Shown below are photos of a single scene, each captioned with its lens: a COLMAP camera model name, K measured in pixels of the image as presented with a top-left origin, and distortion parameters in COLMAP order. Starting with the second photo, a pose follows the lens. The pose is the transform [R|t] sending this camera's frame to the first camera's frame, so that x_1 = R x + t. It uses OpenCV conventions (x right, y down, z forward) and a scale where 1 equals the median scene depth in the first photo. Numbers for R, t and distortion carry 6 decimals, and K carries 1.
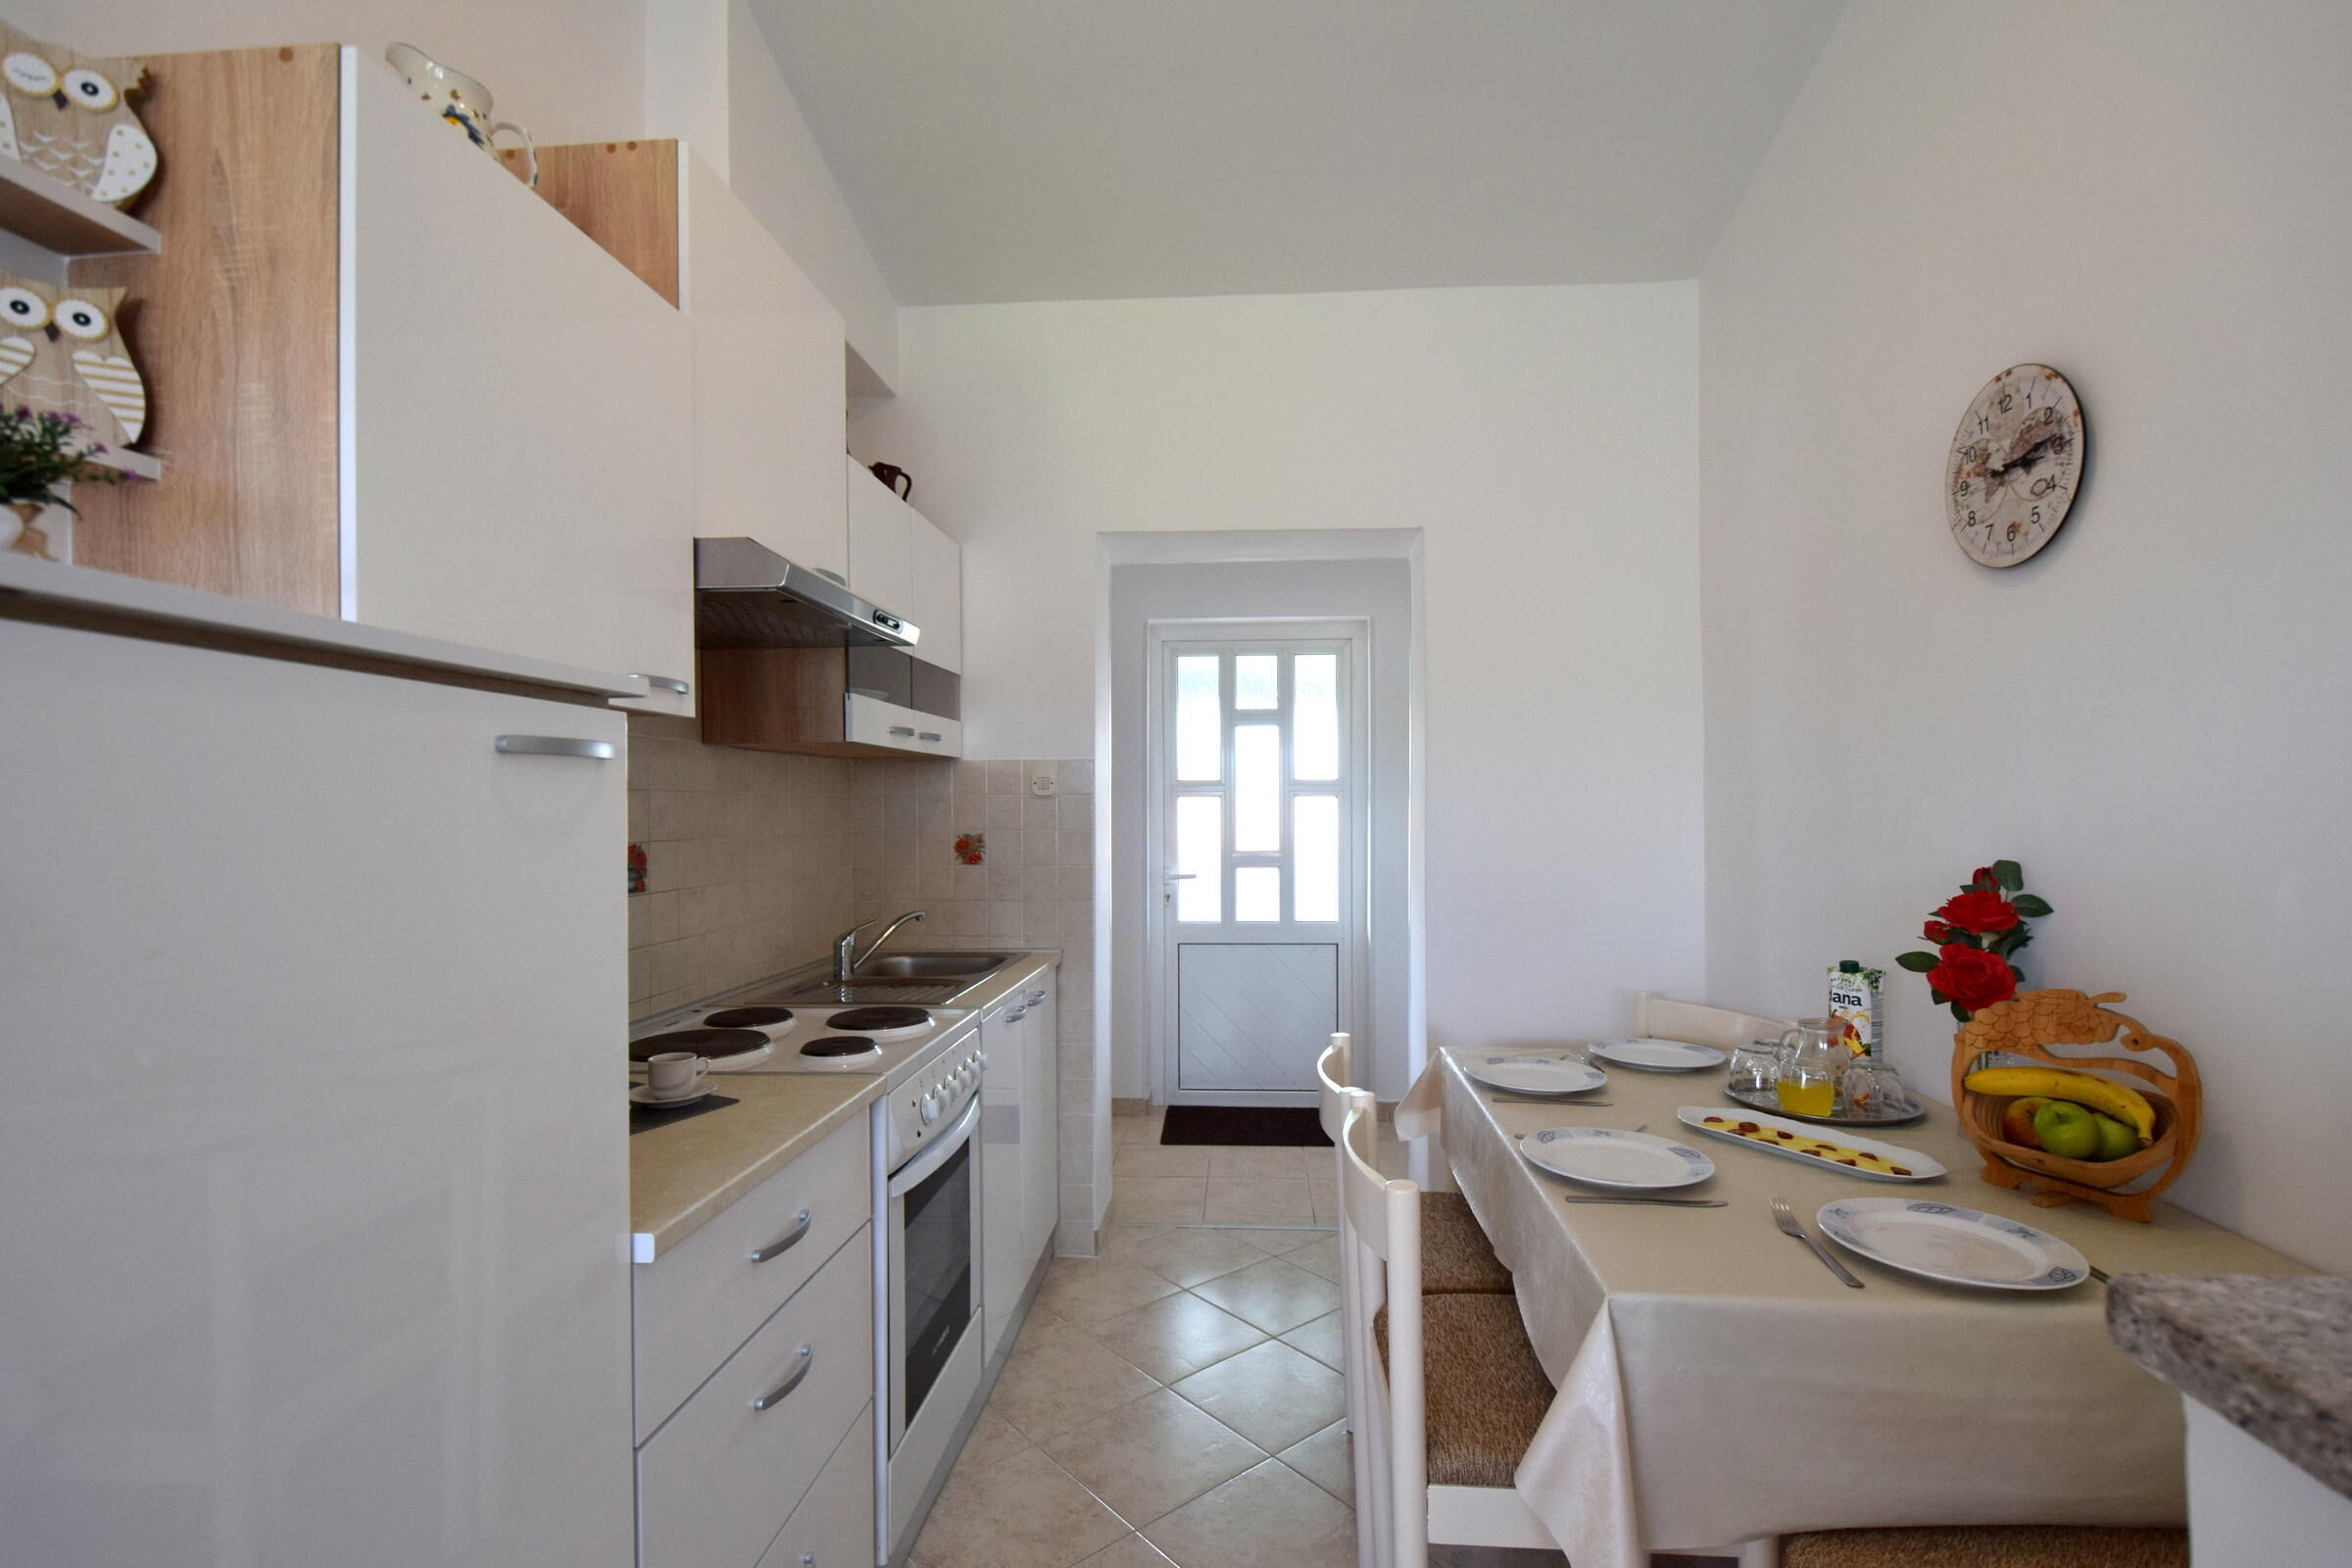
lens RADIAL K [[1072.3, 0, 1188.2], [0, 1072.3, 817.3], [0, 0, 1]] dist [0.005726, -0.007935]
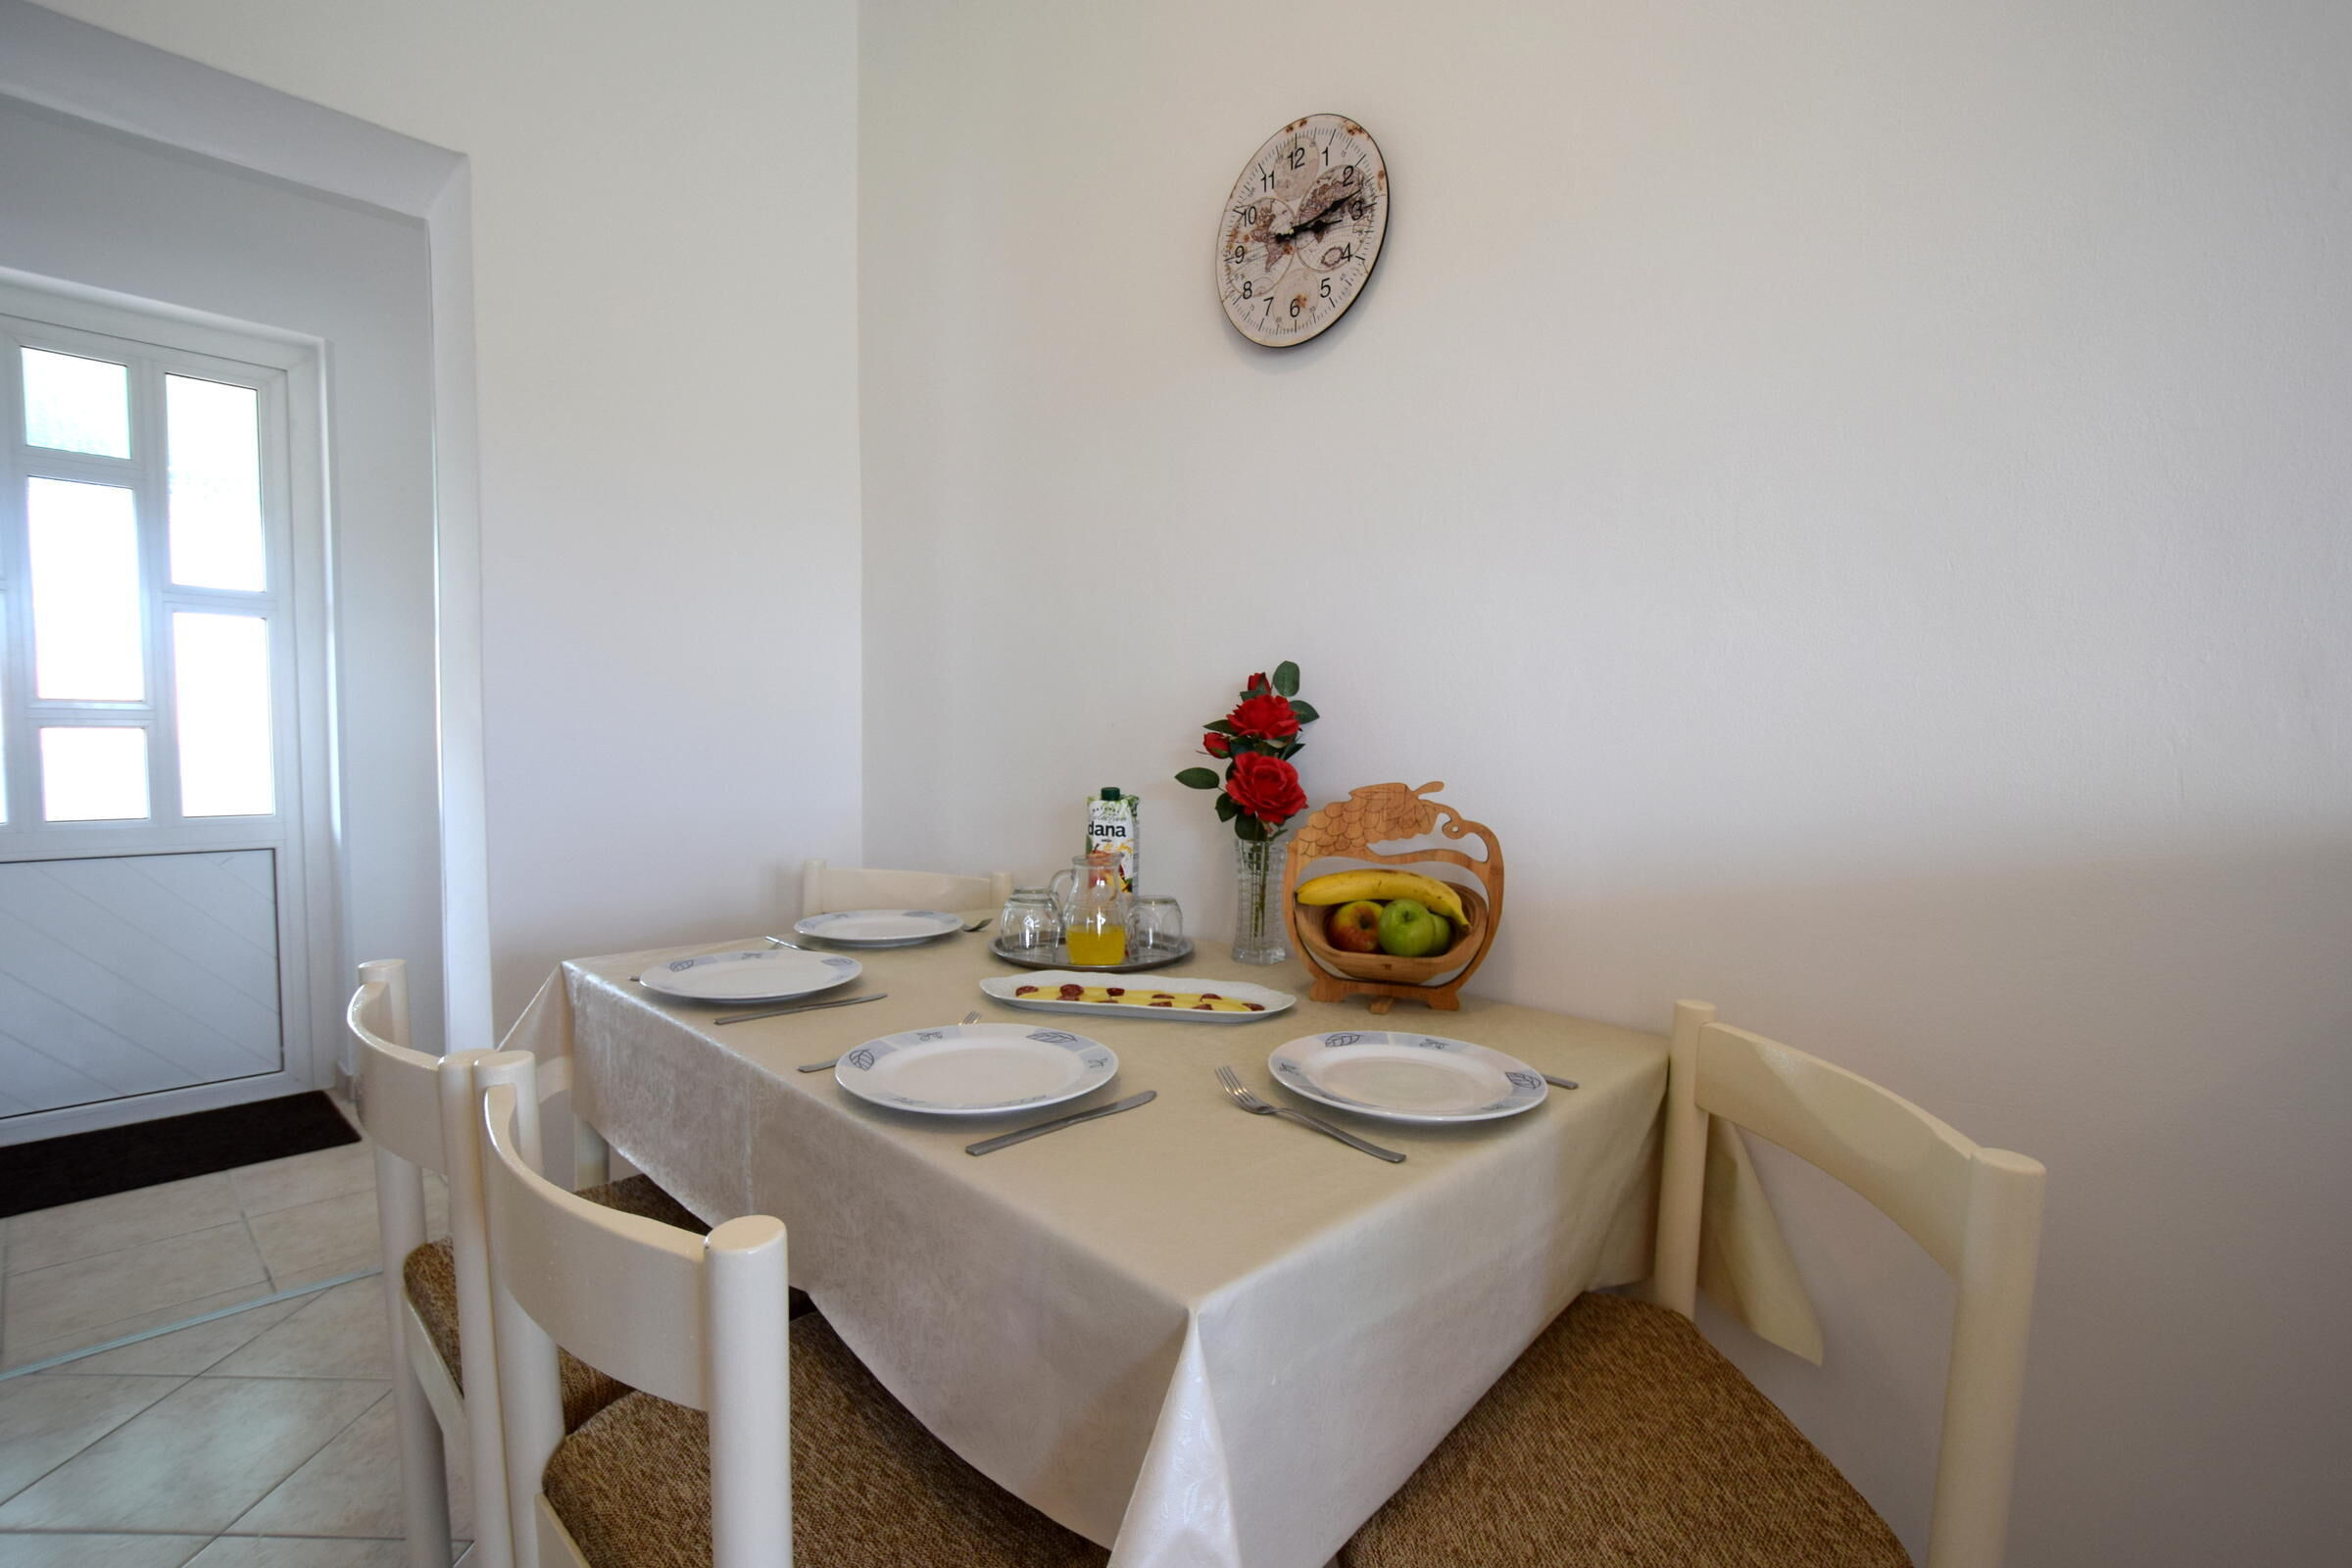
lens RADIAL K [[1050.6, 0, 1183.9], [0, 1050.6, 816.0], [0, 0, 1]] dist [0.008287, -0.007201]
pose [[0.633682, -0.039862, 0.772566, -0.009868], [-0.024047, 0.997174, 0.071176, 0.103971], [-0.773220, -0.063681, 0.630932, 0.452592]]
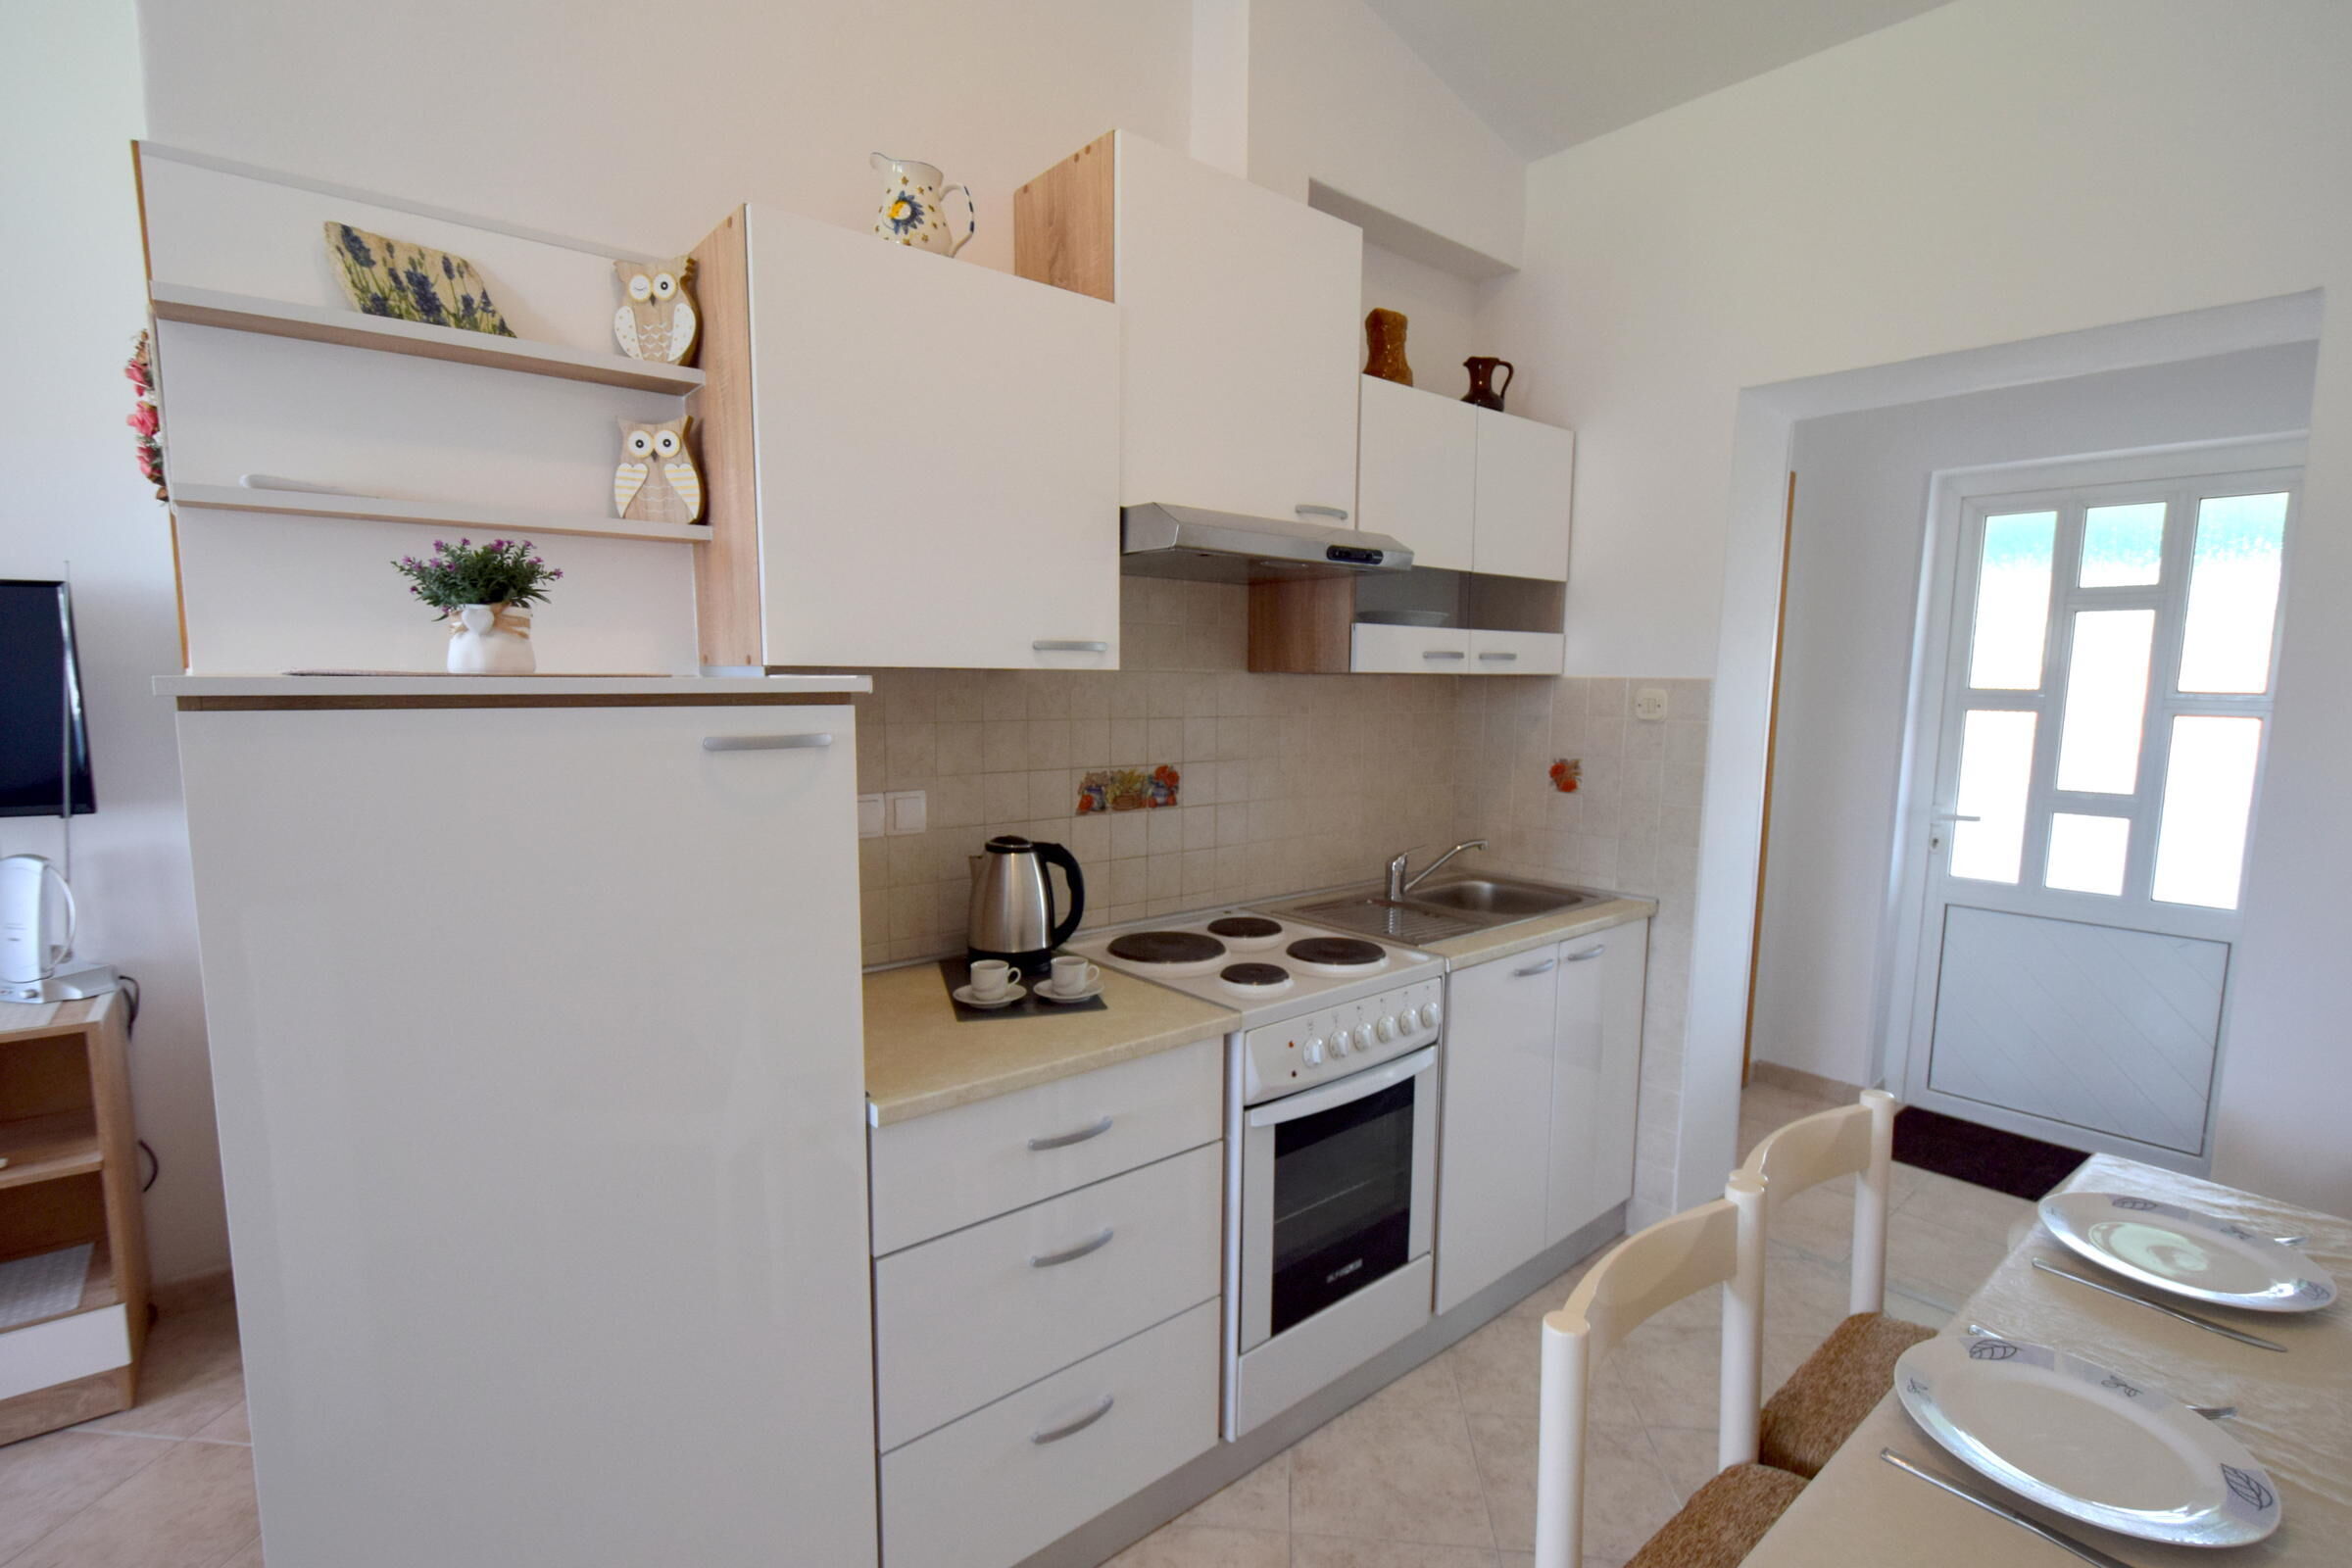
lens RADIAL K [[1086.3, 0, 1185.5], [0, 1086.3, 815.1], [0, 0, 1]] dist [0.011131, -0.010469]
pose [[0.703400, 0.102900, -0.703307, 0.389303], [-0.019713, 0.991909, 0.125410, -0.081082], [0.710521, -0.074350, 0.699737, 0.218248]]
